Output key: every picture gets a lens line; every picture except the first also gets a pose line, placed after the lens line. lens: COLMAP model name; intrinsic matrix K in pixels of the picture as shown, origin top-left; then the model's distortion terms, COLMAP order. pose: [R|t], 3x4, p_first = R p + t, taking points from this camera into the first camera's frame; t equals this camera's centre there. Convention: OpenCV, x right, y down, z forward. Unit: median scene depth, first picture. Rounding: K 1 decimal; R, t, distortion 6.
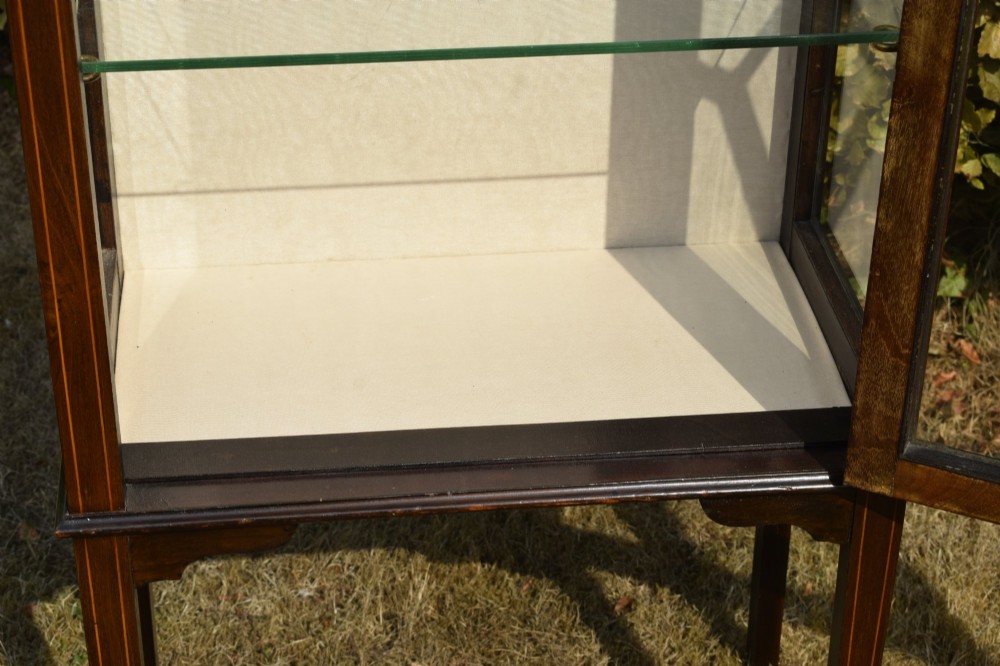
lens RADIAL K [[2106.8, 0, 506.9], [0, 2106.8, 339.4], [0, 0, 1]] dist [-0.042162, 0.000000]
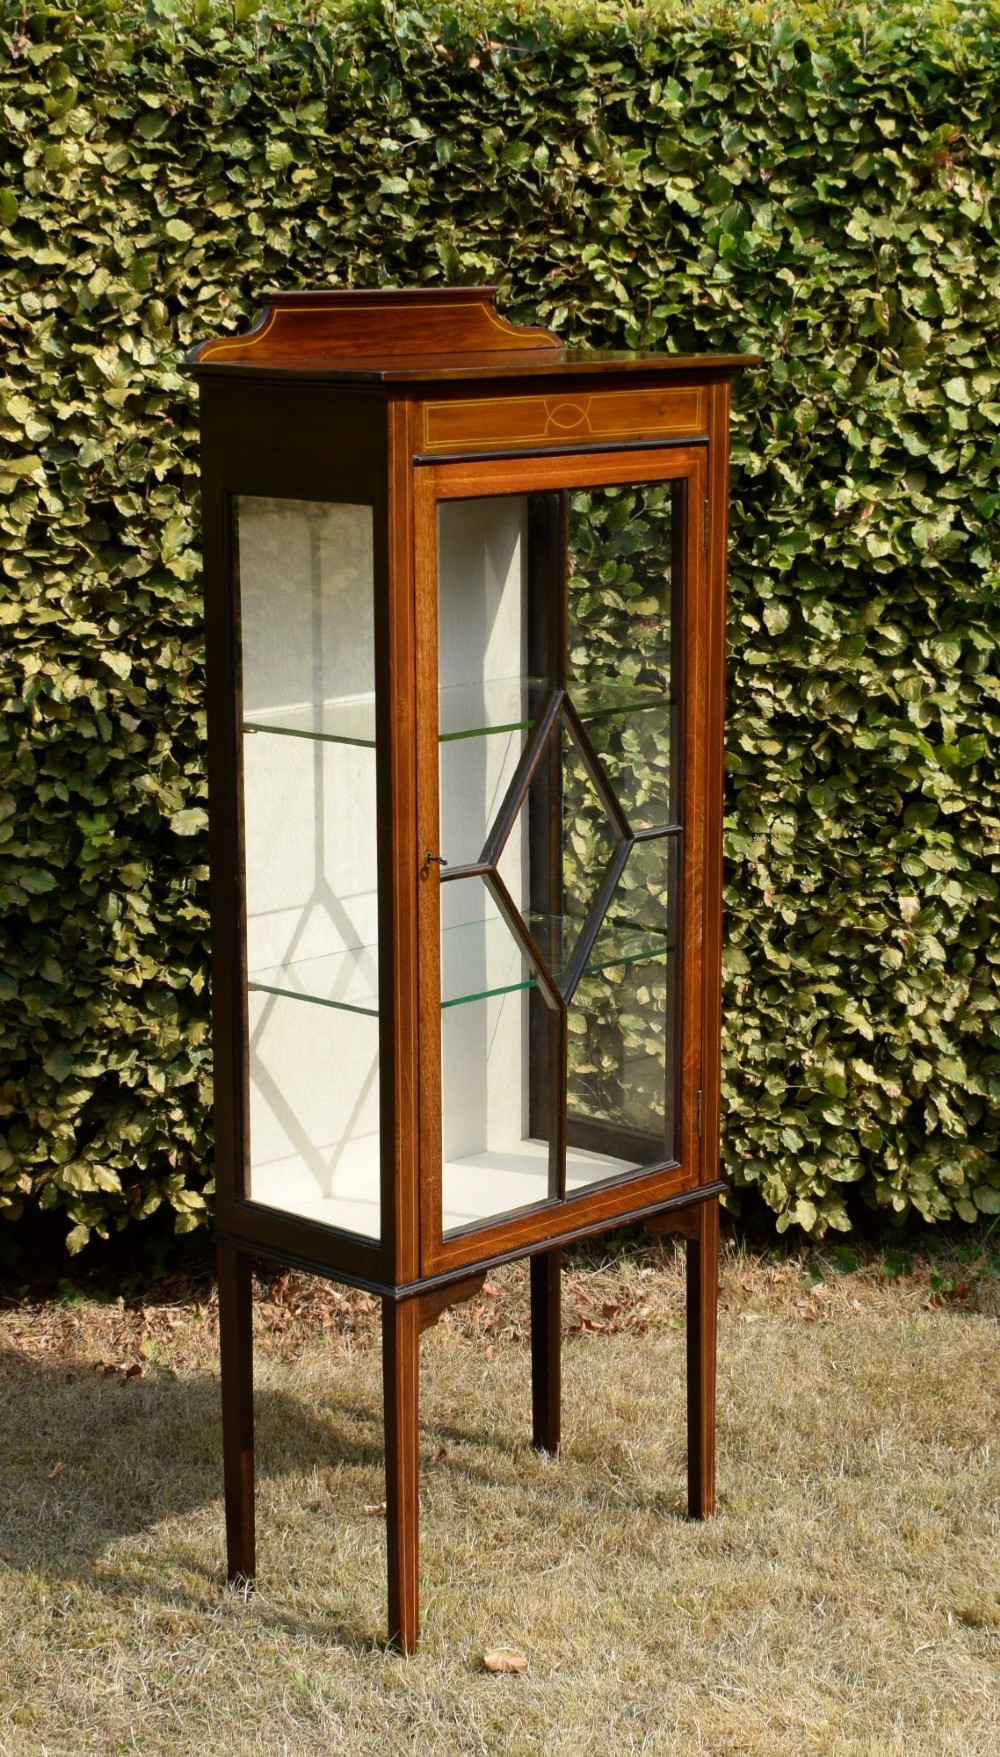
lens RADIAL K [[3195.9, 0, 511.8], [0, 3195.9, 879.9], [0, 0, 1]] dist [-0.001683, 0.000000]
pose [[0.770356, -0.140863, 0.621860, -1.453492], [0.353314, 0.906174, -0.232417, 0.357249], [-0.530774, 0.398755, 0.747845, -0.969664]]
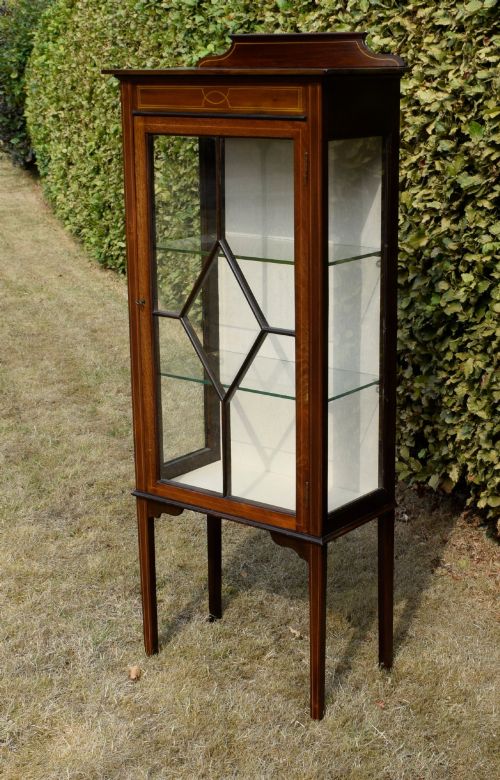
lens RADIAL K [[1293.3, 0, 269.6], [0, 1293.3, 398.2], [0, 0, 1]] dist [-0.029245, 0.000000]
pose [[0.730082, 0.160843, -0.664162, 1.274585], [-0.352330, 0.921364, -0.164169, 0.192799], [0.585529, 0.353861, 0.729341, -0.536009]]
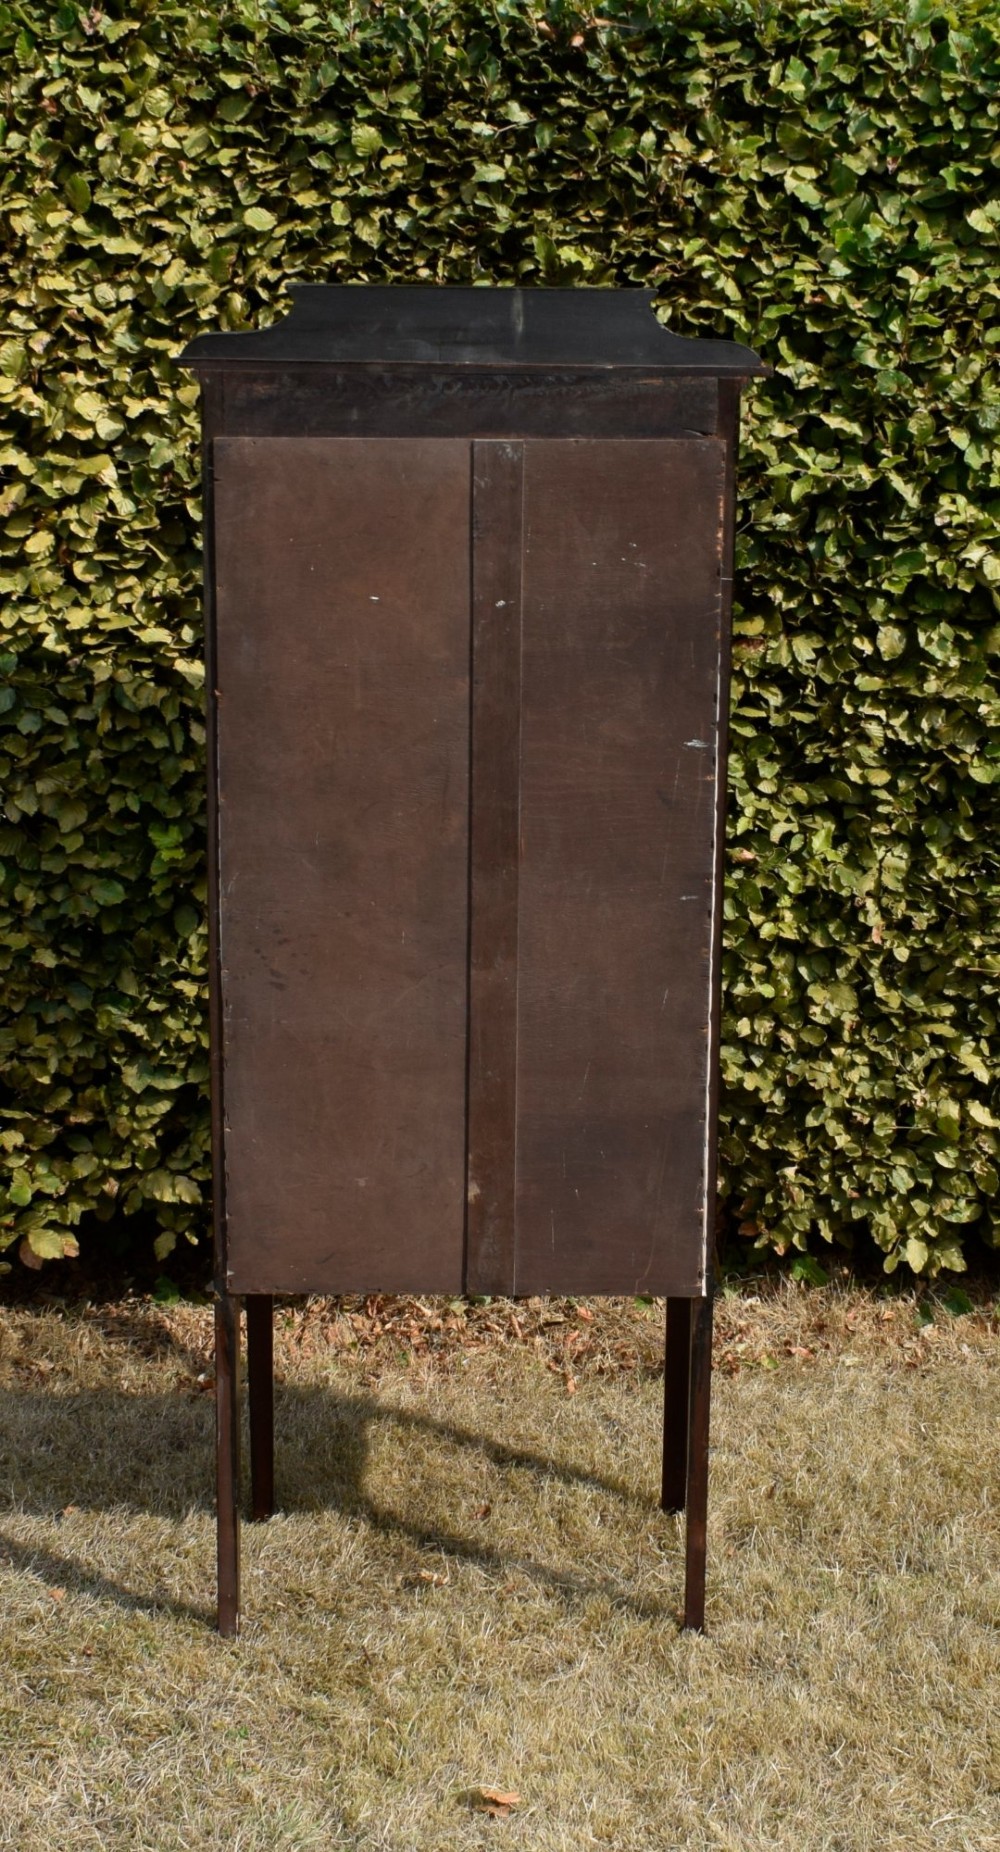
lens RADIAL K [[2592.2, 0, 537.7], [0, 2592.2, 879.5], [0, 0, 1]] dist [0.003377, 0.000000]
pose [[0.852283, -0.133196, 0.505838, -0.862664], [0.285800, 0.928507, -0.237051, 0.187301], [-0.438100, 0.346603, 0.829418, -0.669407]]
